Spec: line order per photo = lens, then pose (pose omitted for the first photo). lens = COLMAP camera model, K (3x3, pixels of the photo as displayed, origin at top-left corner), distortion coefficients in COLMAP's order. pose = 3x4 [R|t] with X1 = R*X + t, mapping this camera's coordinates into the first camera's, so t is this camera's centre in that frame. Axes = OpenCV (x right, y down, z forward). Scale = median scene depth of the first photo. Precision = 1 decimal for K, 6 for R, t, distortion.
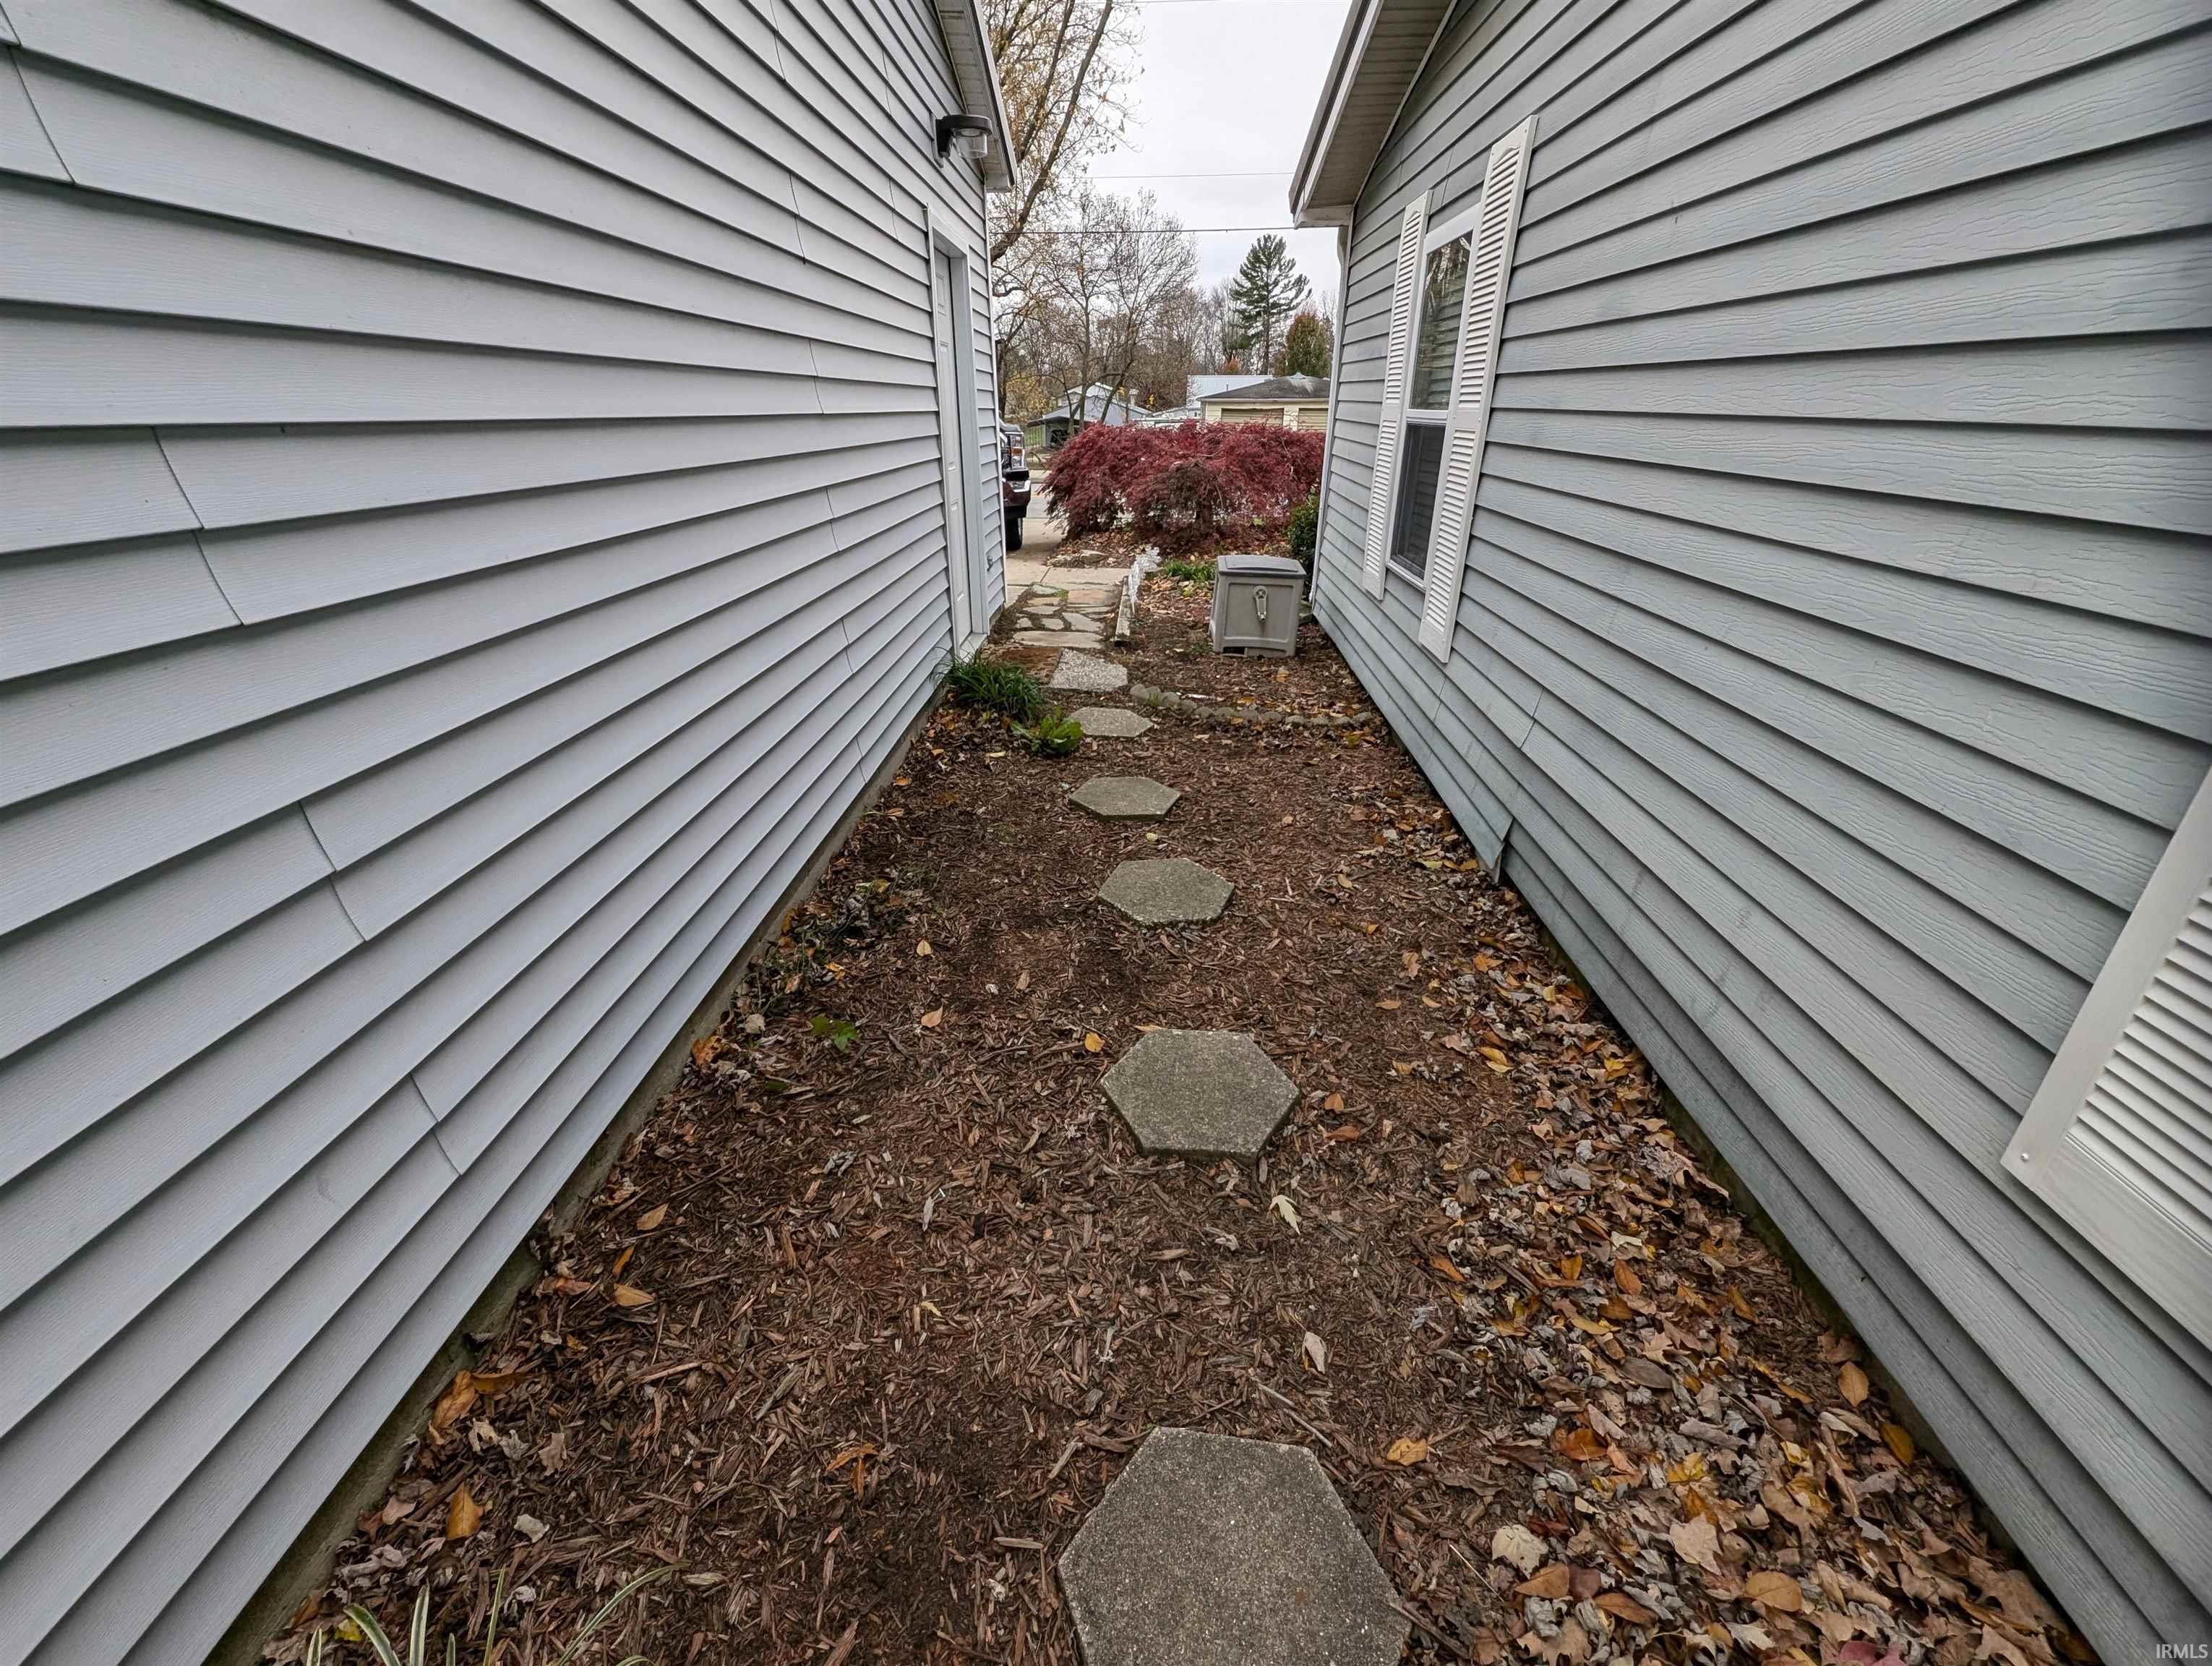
lens RADIAL K [[921.4, 0, 1106.0], [0, 921.4, 833.0], [0, 0, 1]] dist [0.000812, 0.000096]
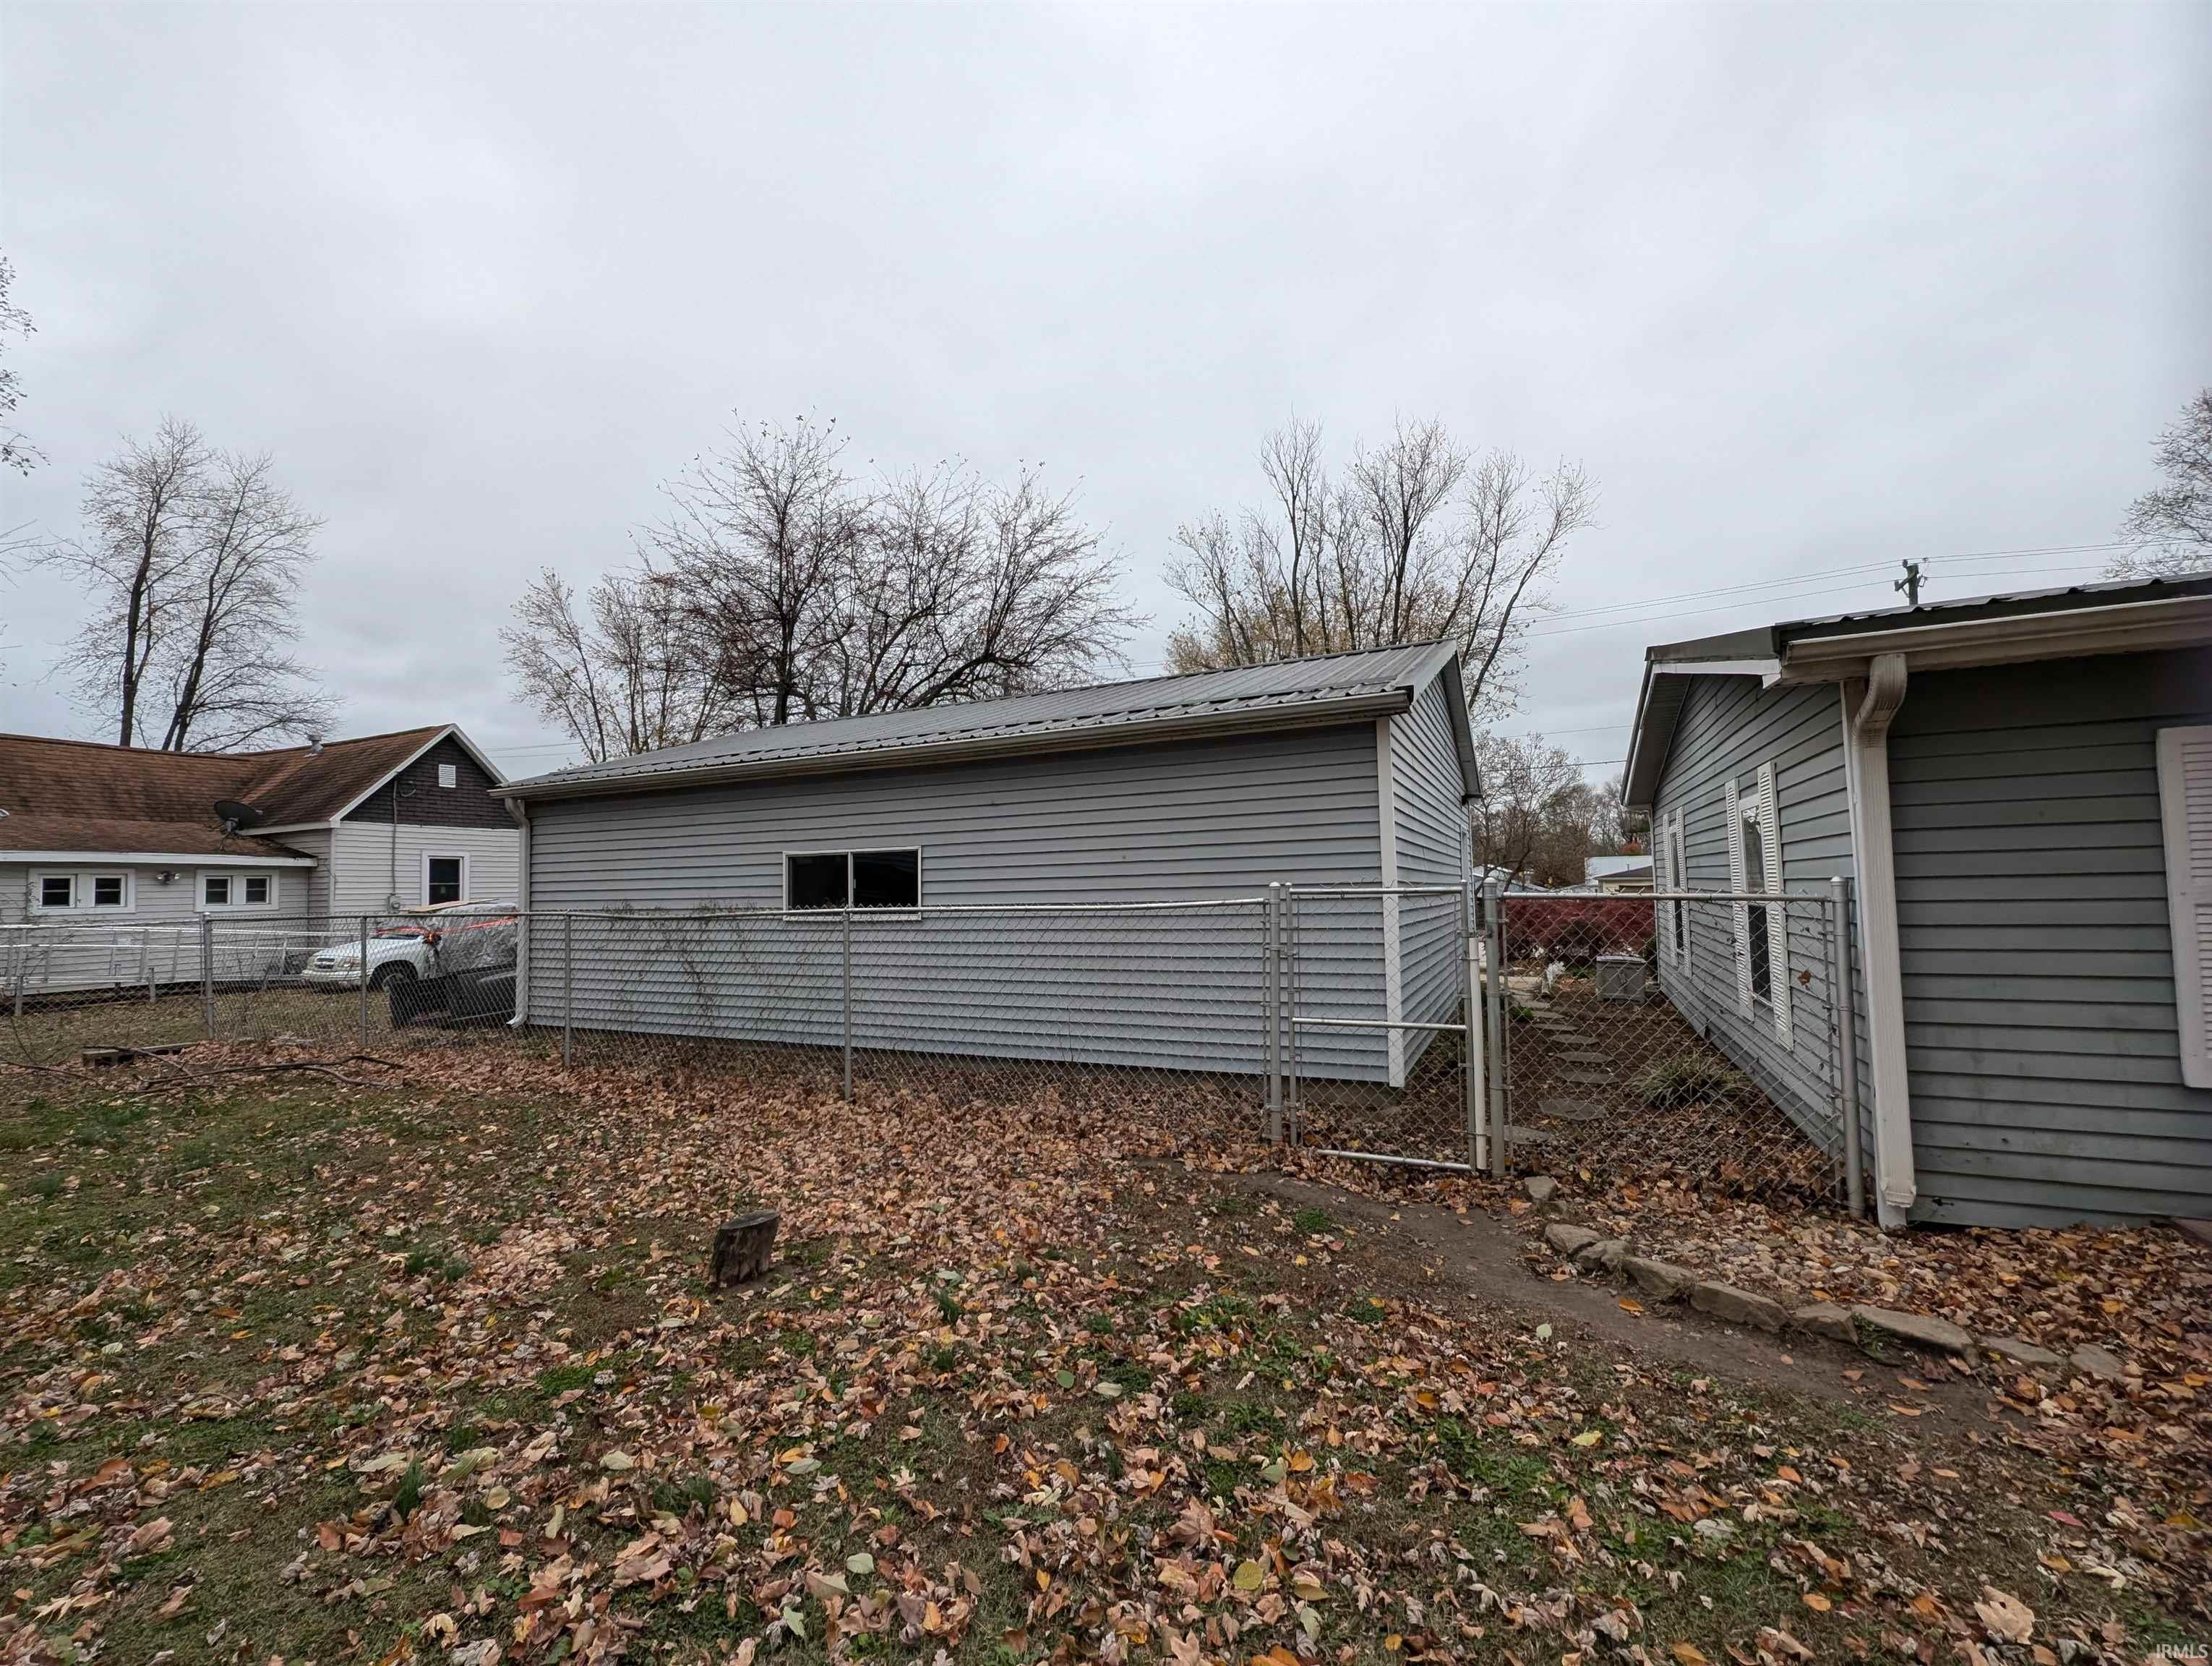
lens RADIAL K [[921.4, 0, 1106.0], [0, 921.4, 833.0], [0, 0, 1]] dist [0.000812, 0.000096]
pose [[0.920303, -0.038706, -0.389287, -0.015549], [-0.150183, 0.883890, -0.442927, 0.115119], [0.361231, 0.466091, 0.807633, -0.253388]]
